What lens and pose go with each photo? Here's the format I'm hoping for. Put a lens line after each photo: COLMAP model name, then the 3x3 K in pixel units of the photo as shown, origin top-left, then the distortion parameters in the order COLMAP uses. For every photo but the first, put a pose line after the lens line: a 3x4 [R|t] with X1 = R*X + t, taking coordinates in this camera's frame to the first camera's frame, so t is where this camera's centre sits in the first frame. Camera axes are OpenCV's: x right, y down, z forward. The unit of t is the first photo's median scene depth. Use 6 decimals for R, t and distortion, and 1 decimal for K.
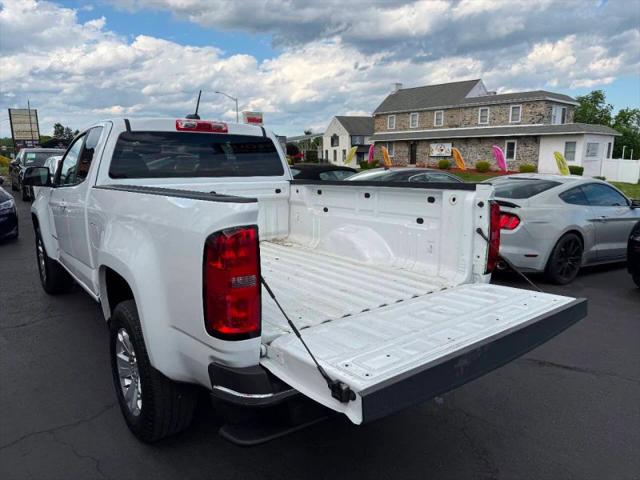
lens RADIAL K [[472.7, 0, 320.0], [0, 472.7, 240.0], [0, 0, 1]] dist [0.003078, -0.001068]
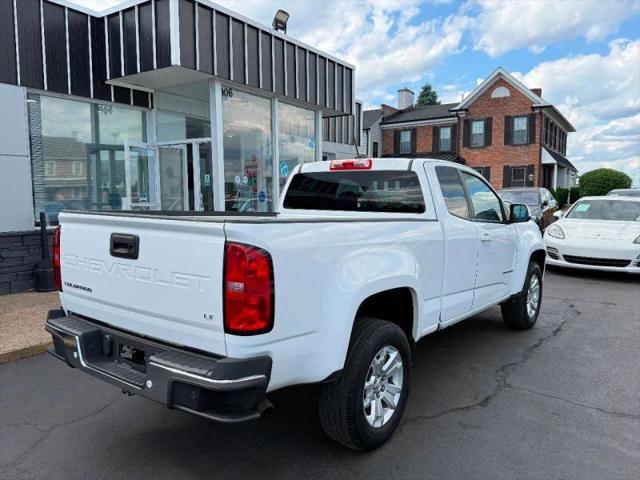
lens RADIAL K [[521.5, 0, 310.2], [0, 521.5, 240.3], [0, 0, 1]] dist [0.069991, -0.102134]
pose [[0.217343, 0.082672, -0.972588, 0.630444], [-0.177515, 0.983139, 0.043900, -0.073027], [0.959818, 0.163107, 0.228354, 0.457041]]
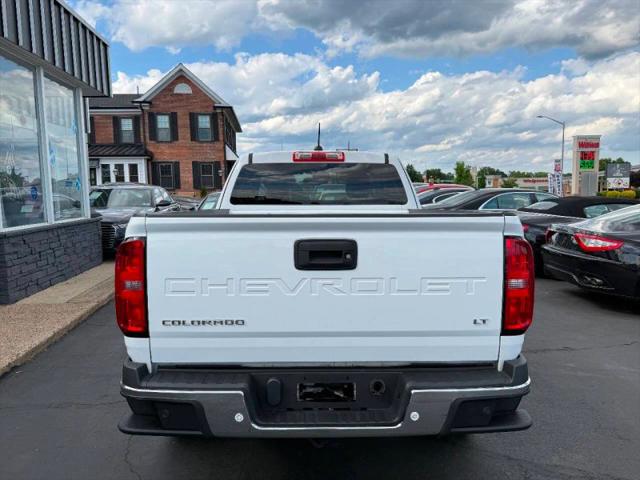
lens RADIAL K [[521.5, 0, 310.2], [0, 521.5, 240.3], [0, 0, 1]] dist [0.069991, -0.102134]
pose [[0.786488, 0.052837, -0.615341, 0.313453], [-0.102220, 0.993729, -0.045323, -0.001854], [0.609087, 0.098547, 0.786957, 0.068560]]
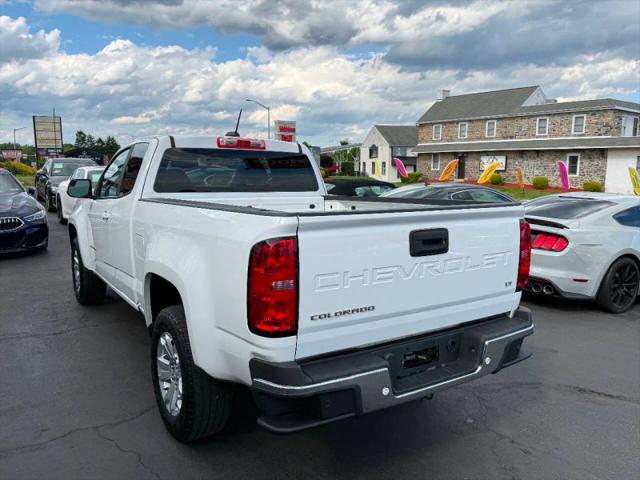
lens RADIAL K [[532.2, 0, 320.0], [0, 532.2, 240.0], [0, 0, 1]] dist [0.005512, -0.003592]
pose [[0.997535, 0.021749, -0.066718, 0.003477], [-0.024436, 0.998912, -0.039726, 0.009668], [0.065781, 0.041259, 0.996981, -0.100712]]
